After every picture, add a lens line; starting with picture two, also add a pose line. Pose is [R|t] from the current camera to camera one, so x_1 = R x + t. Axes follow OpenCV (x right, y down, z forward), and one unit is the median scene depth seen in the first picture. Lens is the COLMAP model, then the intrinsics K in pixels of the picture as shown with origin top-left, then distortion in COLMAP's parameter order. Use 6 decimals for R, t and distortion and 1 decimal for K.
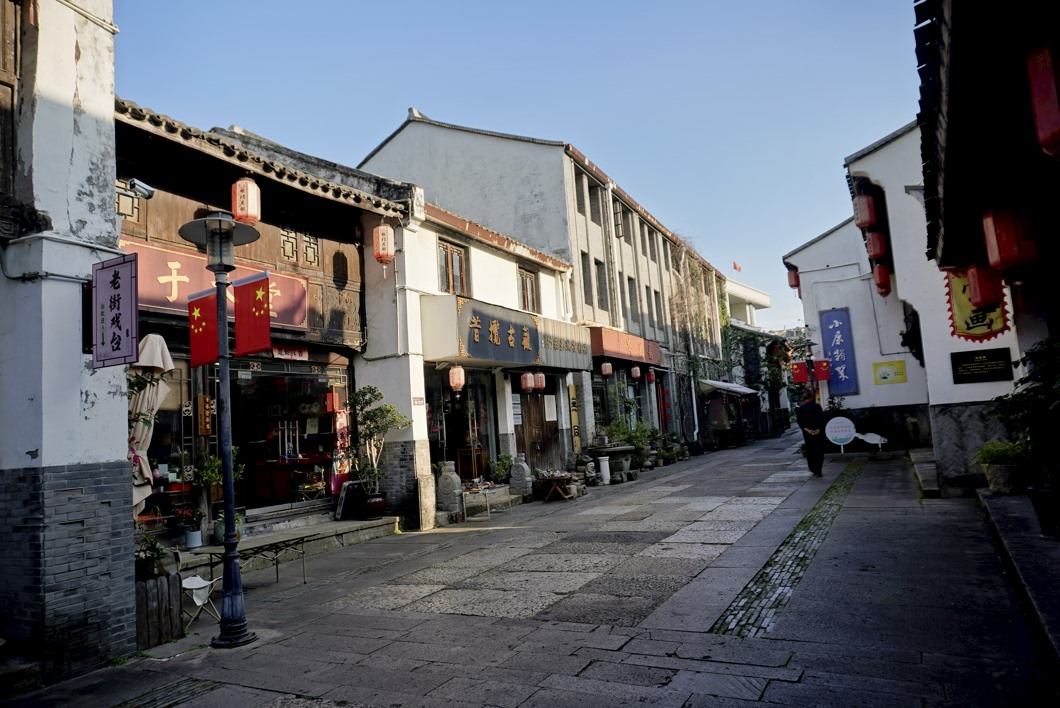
lens RADIAL K [[713.0, 0, 525.4], [0, 713.0, 357.9], [0, 0, 1]] dist [-0.048335, 0.035224]
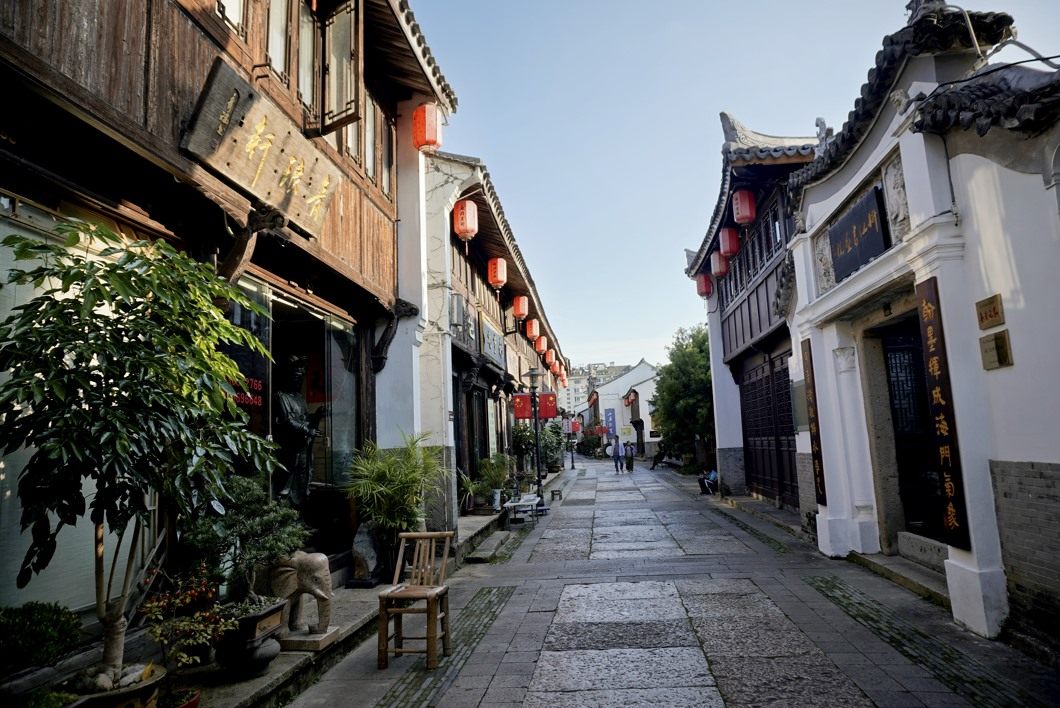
lens RADIAL K [[713.0, 0, 528.8], [0, 713.0, 351.5], [0, 0, 1]] dist [-0.048335, 0.035224]
pose [[0.911511, 0.082011, 0.403017, -1.759061], [-0.058522, 0.995809, -0.070279, -0.129832], [-0.407092, 0.040475, 0.912490, -2.549572]]
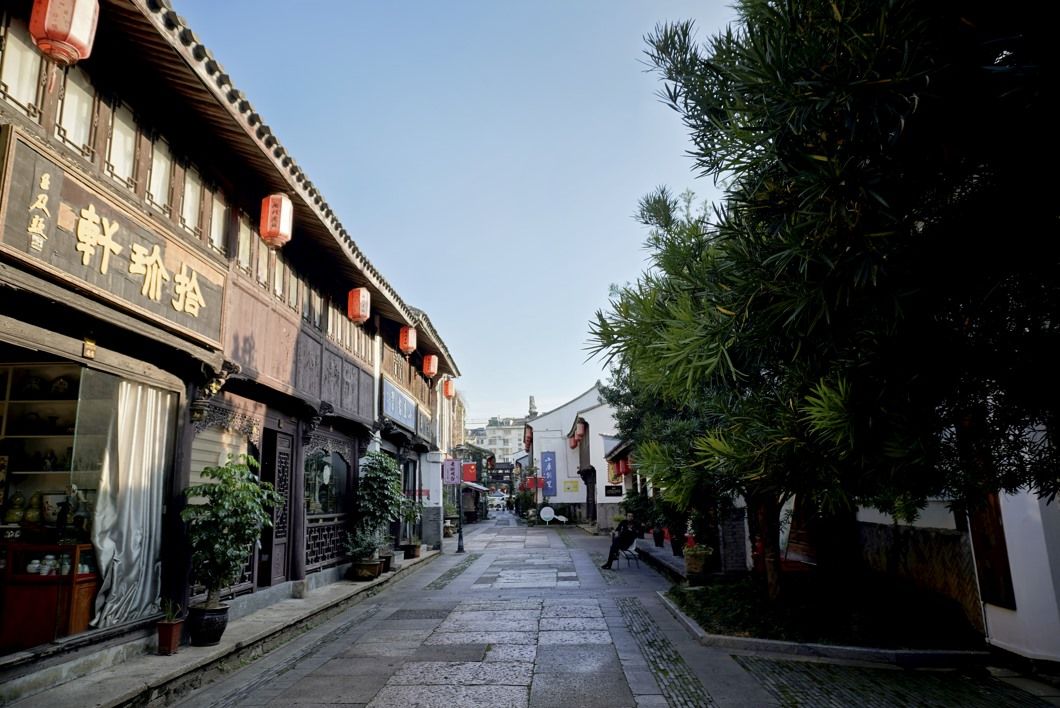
lens RADIAL K [[713.0, 0, 530.1], [0, 713.0, 358.0], [0, 0, 1]] dist [-0.048335, 0.035224]
pose [[0.882834, 0.143130, 0.447345, -0.898818], [-0.089066, 0.986172, -0.139759, -0.074613], [-0.461163, 0.083541, 0.883374, -1.271518]]
